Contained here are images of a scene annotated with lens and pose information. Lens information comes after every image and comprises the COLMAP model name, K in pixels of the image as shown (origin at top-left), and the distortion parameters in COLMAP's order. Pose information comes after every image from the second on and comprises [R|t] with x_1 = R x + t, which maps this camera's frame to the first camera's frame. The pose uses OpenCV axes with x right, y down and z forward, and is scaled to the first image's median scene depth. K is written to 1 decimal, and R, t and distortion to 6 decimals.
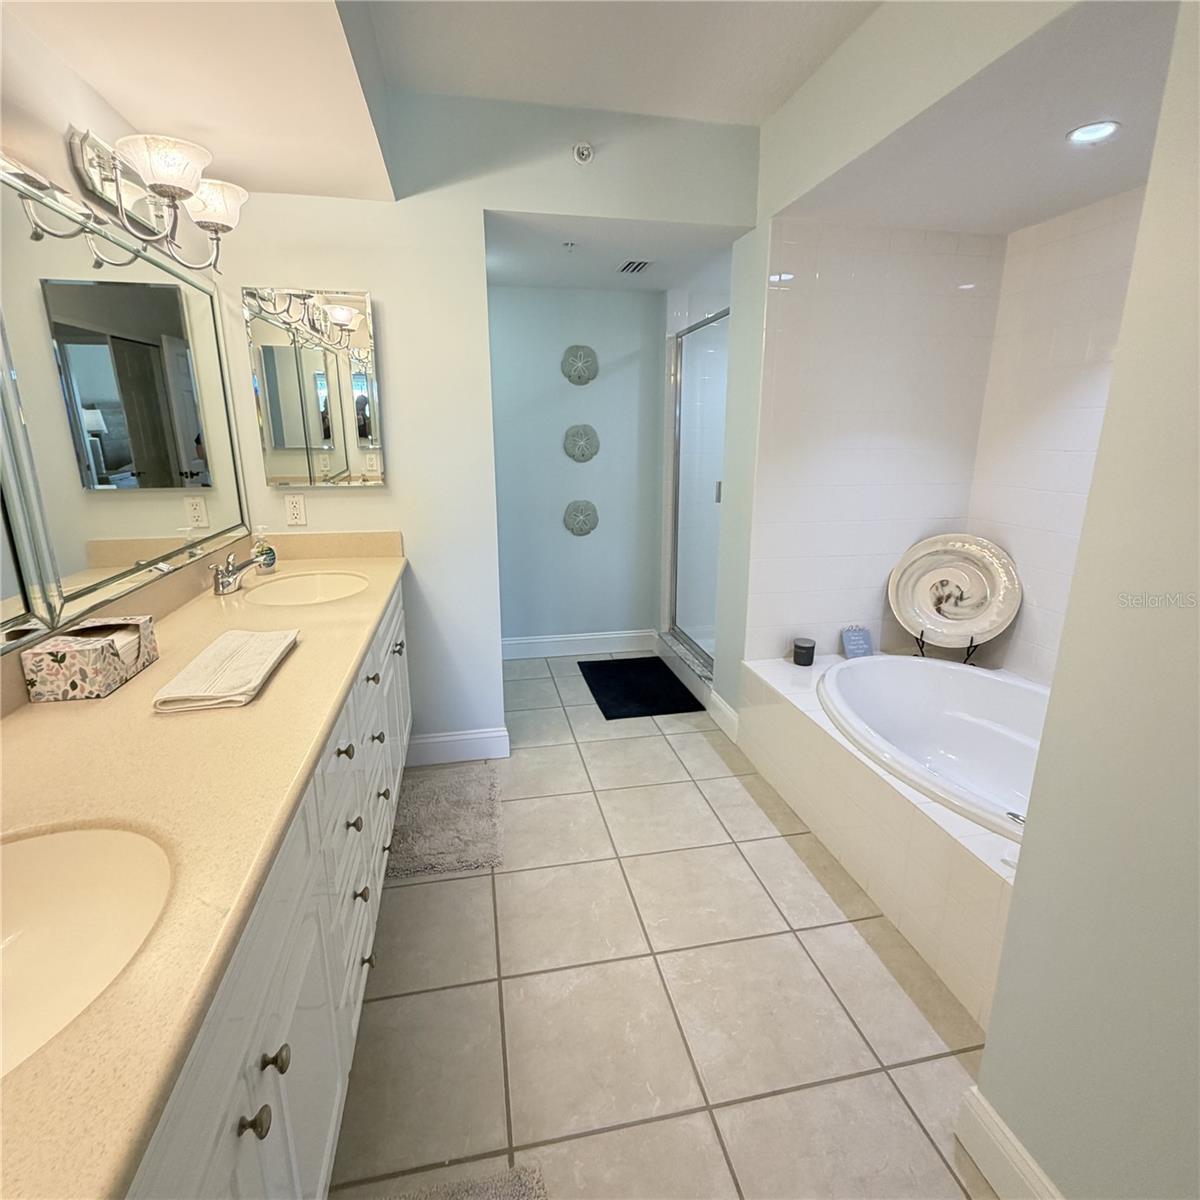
lens RADIAL K [[637.2, 0, 597.5], [0, 637.2, 596.6], [0, 0, 1]] dist [0.000371, 0.000513]
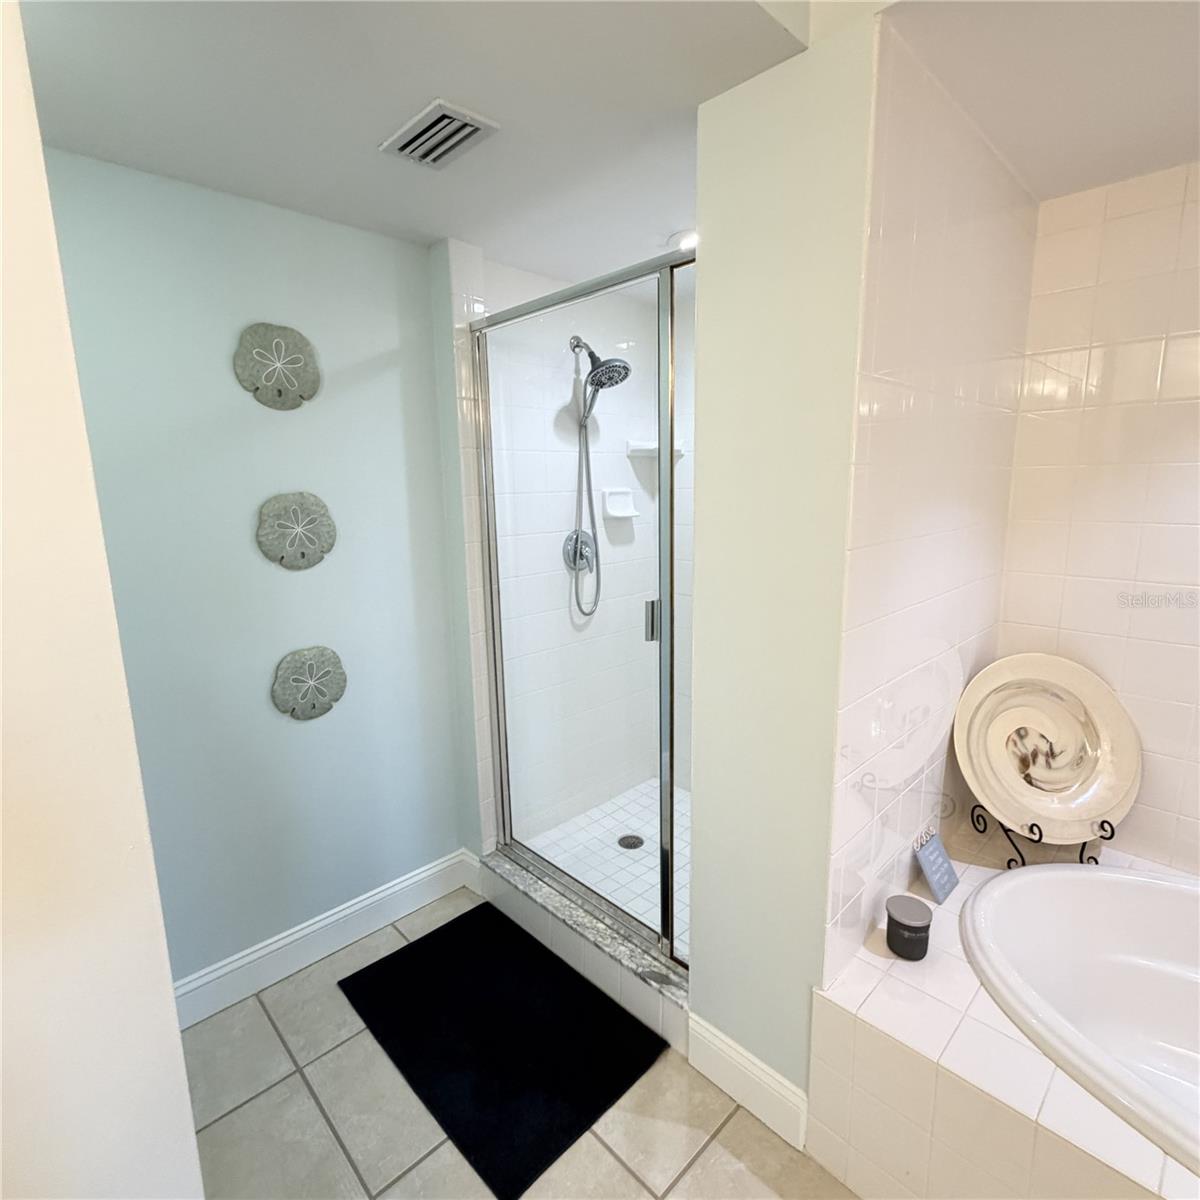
lens RADIAL K [[637.2, 0, 601.6], [0, 637.2, 598.6], [0, 0, 1]] dist [0.000371, 0.000513]
pose [[0.842887, -0.107955, 0.527151, -0.103047], [0.149923, 0.987990, -0.037389, -0.161339], [-0.516783, 0.110546, 0.848949, 0.563933]]
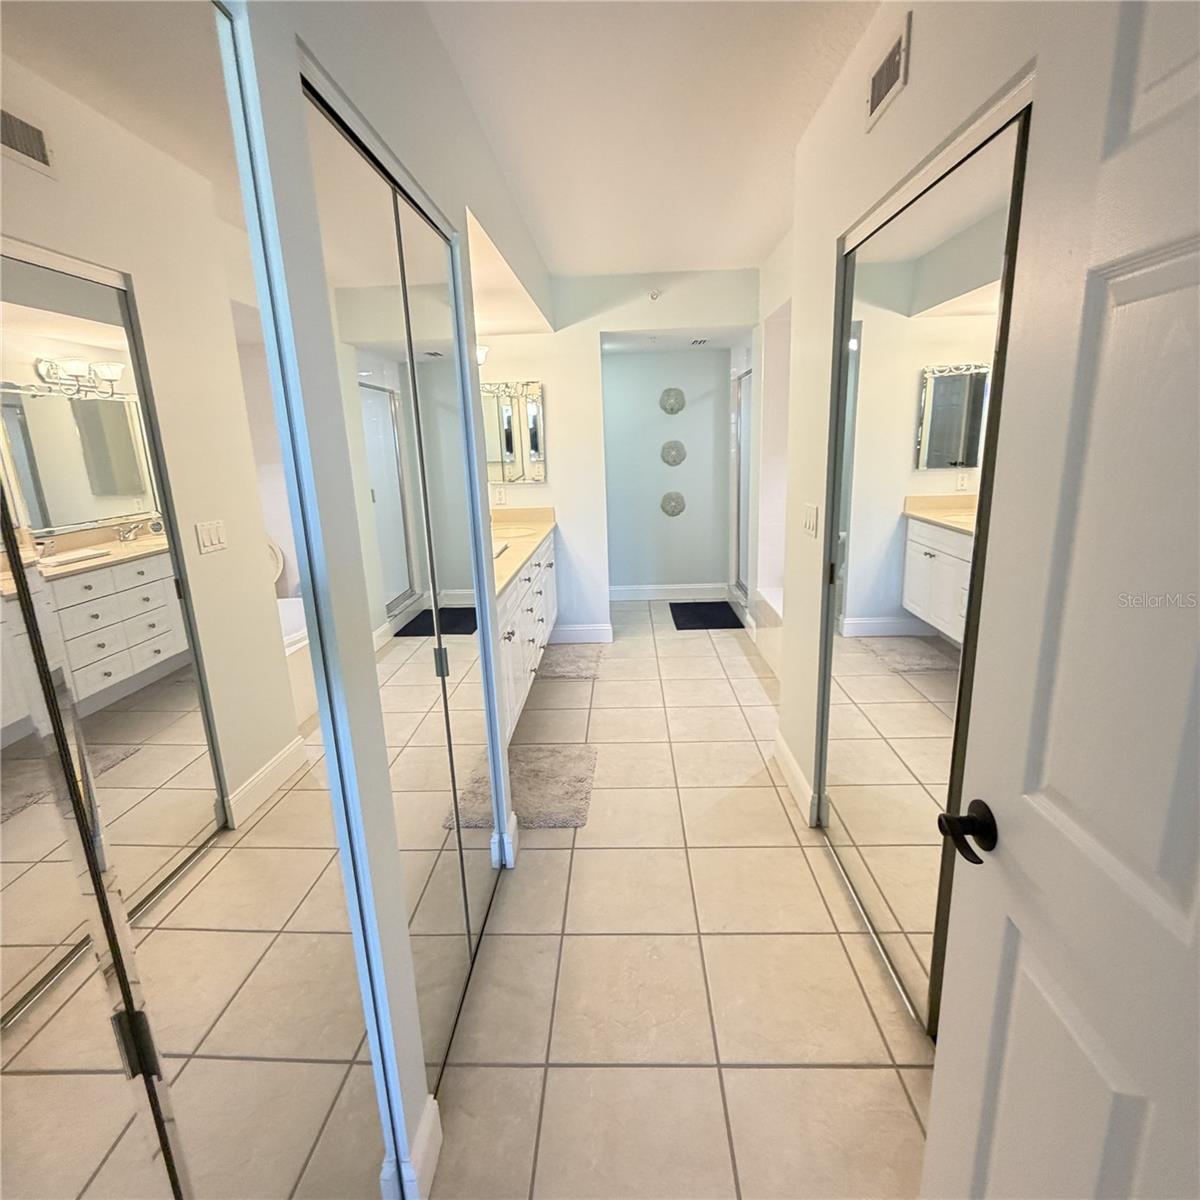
lens RADIAL K [[637.2, 0, 604.5], [0, 637.2, 597.1], [0, 0, 1]] dist [0.000371, 0.000513]
pose [[0.973384, 0.022897, -0.228033, 0.190144], [-0.024303, 0.999699, -0.003358, 0.118422], [0.227887, 0.008811, 0.973648, -0.550253]]
